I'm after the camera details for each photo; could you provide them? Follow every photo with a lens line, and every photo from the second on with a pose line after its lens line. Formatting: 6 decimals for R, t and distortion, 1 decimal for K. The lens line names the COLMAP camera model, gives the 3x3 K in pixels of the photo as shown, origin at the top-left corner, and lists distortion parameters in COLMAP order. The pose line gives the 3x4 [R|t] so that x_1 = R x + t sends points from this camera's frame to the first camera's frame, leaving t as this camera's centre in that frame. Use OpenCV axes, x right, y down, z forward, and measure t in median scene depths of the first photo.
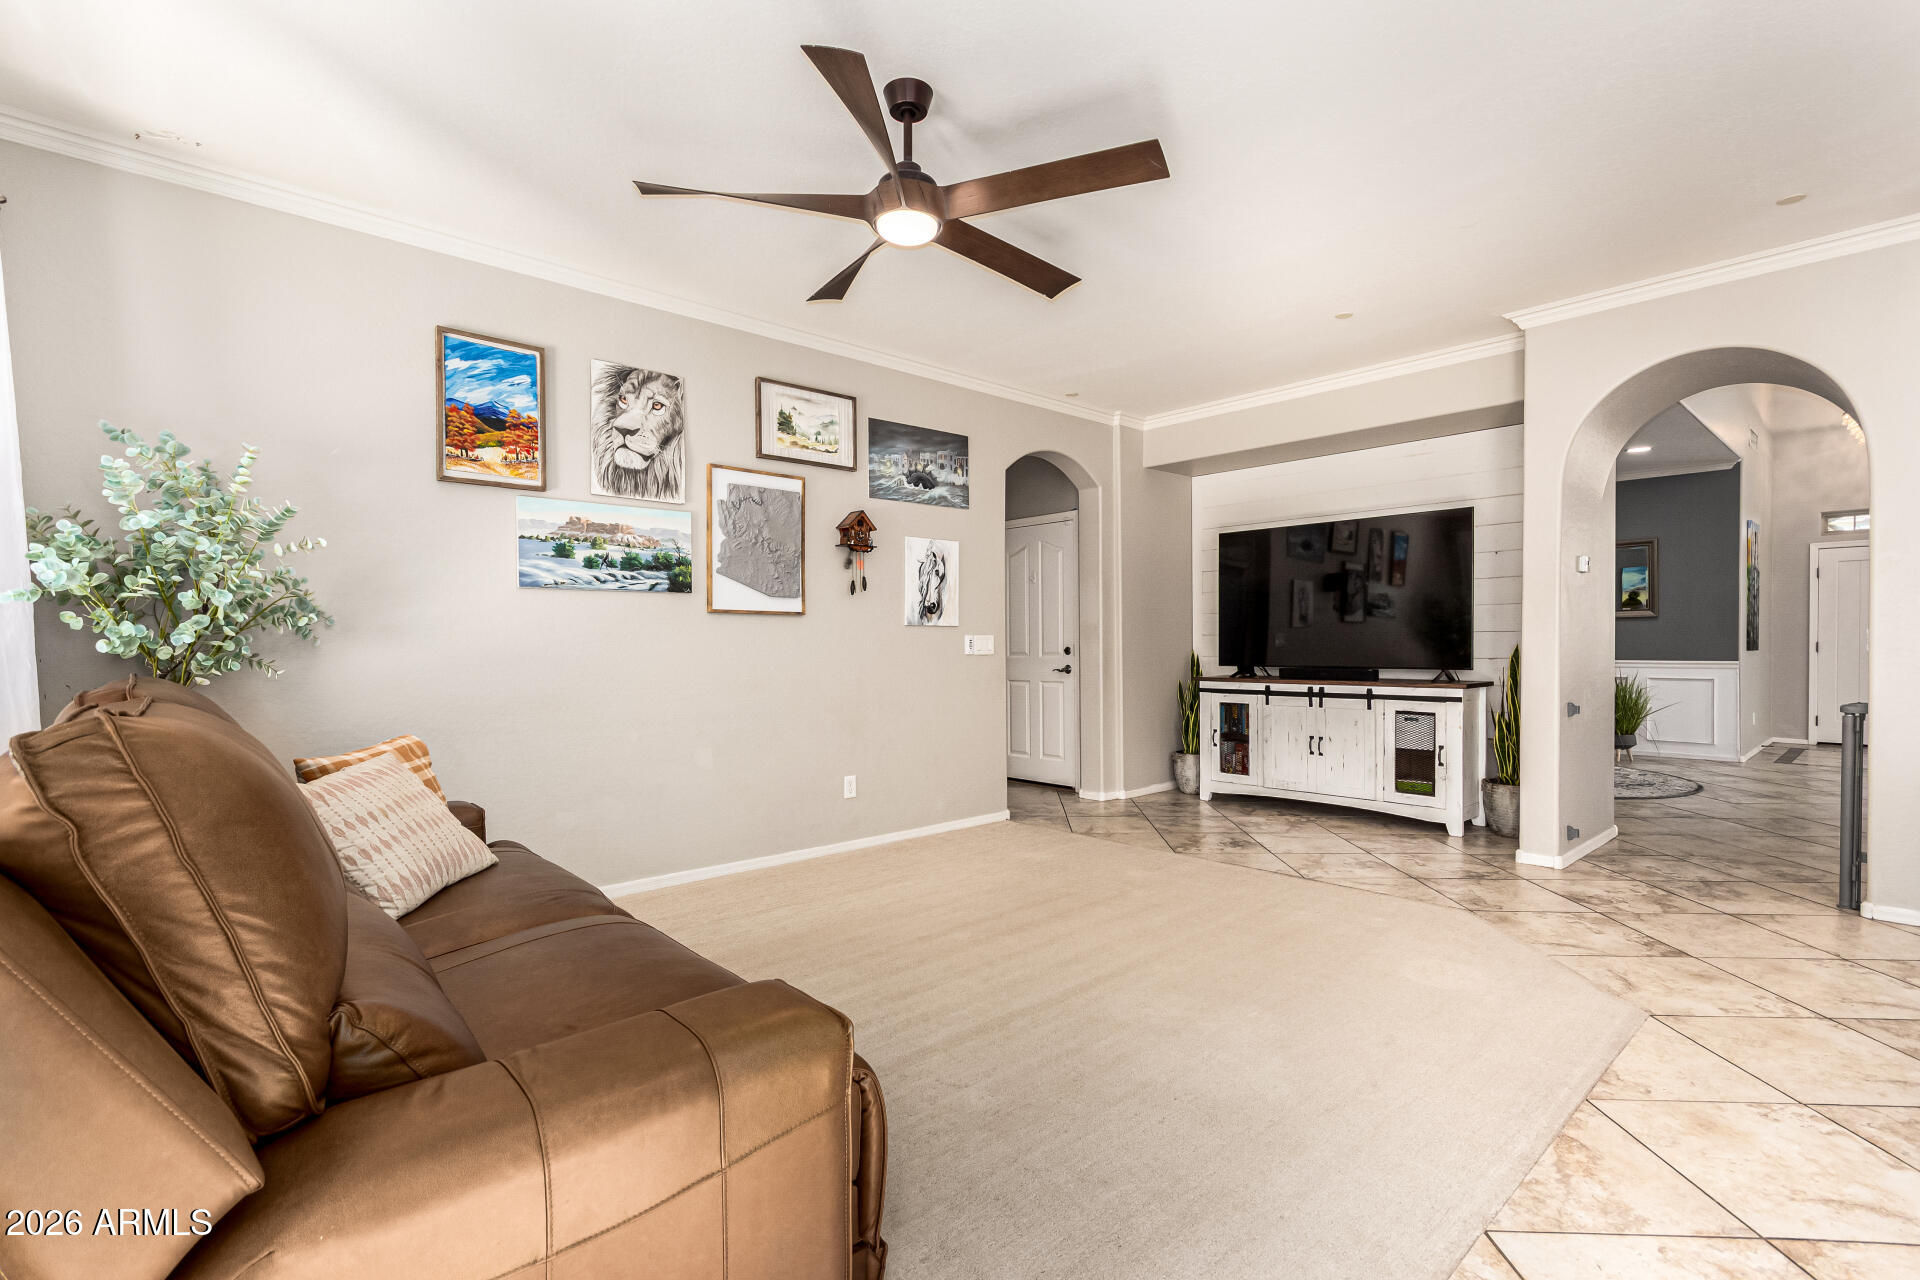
lens RADIAL K [[893.0, 0, 972.7], [0, 893.0, 649.7], [0, 0, 1]] dist [0.000671, 0.000031]
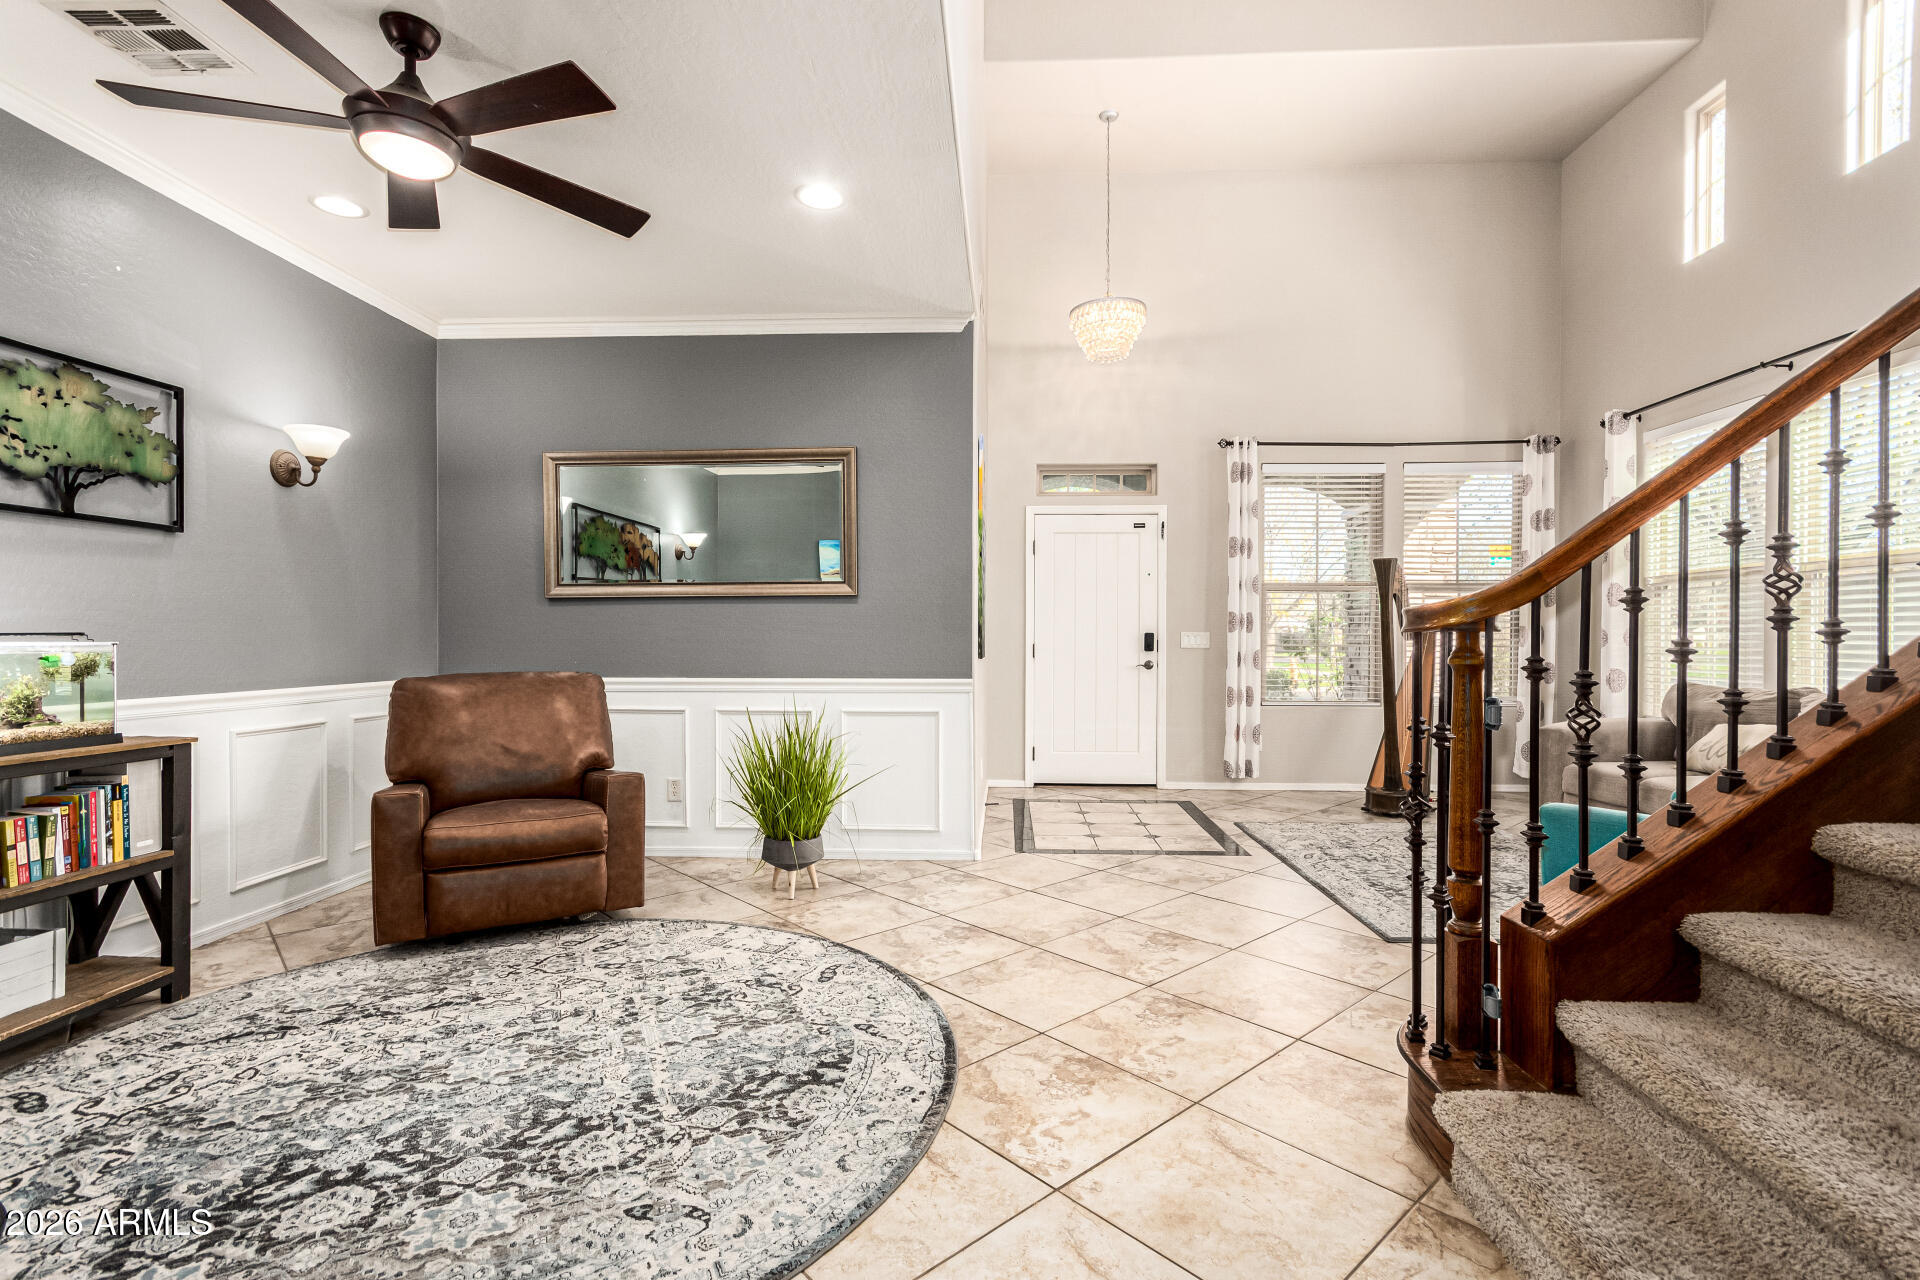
lens RADIAL K [[893.0, 0, 972.7], [0, 893.0, 649.7], [0, 0, 1]] dist [0.000671, 0.000031]
pose [[0.708395, -0.006757, 0.705784, 0.655071], [0.005885, 0.999976, 0.003667, -0.011554], [-0.705791, 0.001556, 0.708418, 0.854038]]
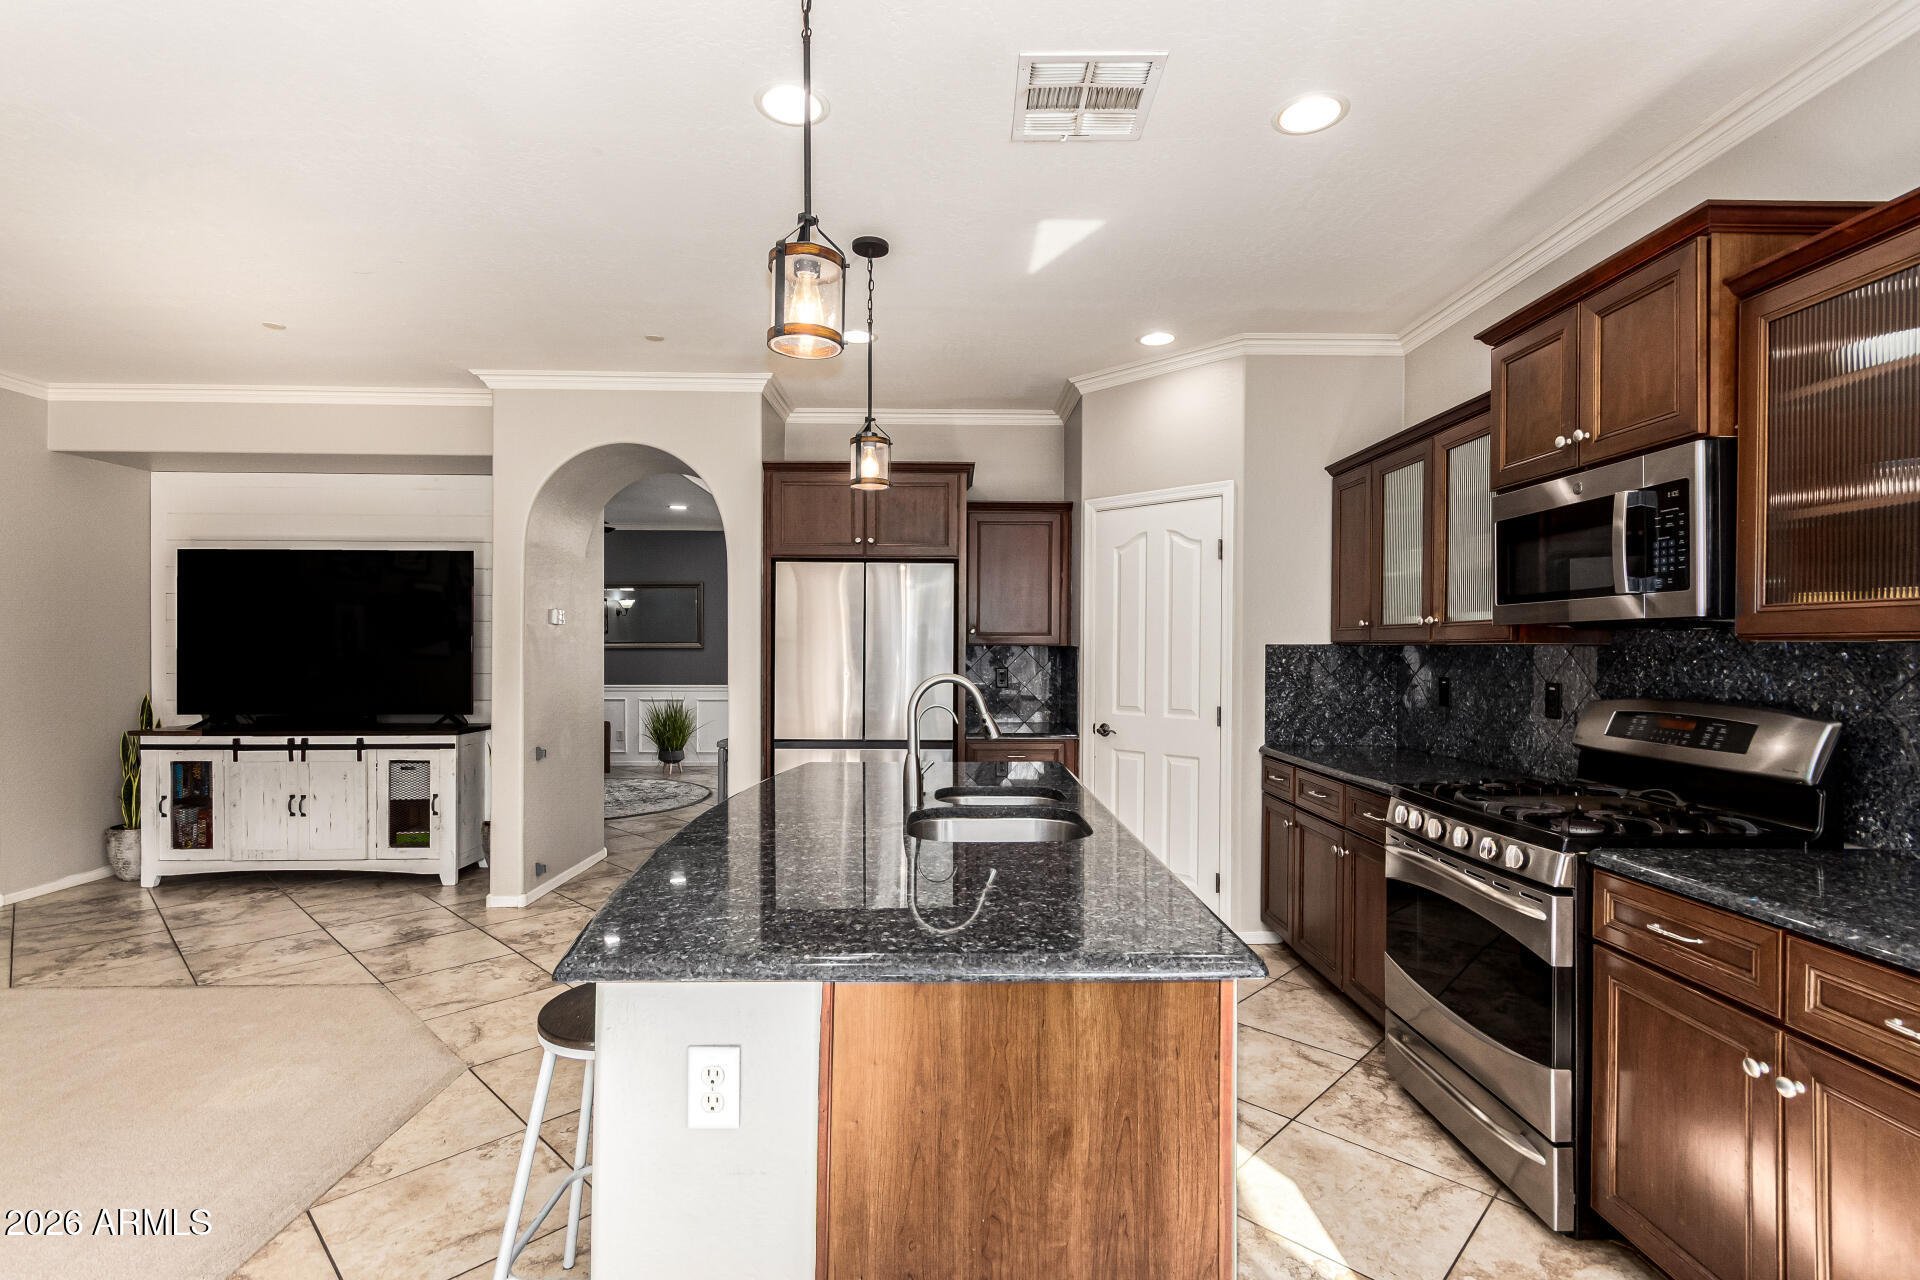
lens RADIAL K [[893.0, 0, 972.7], [0, 893.0, 649.7], [0, 0, 1]] dist [0.000671, 0.000031]
pose [[0.654916, 0.005886, 0.755678, 0.155187], [0.001020, 0.999962, -0.008672, -0.036541], [-0.755701, 0.006450, 0.654885, -0.070732]]
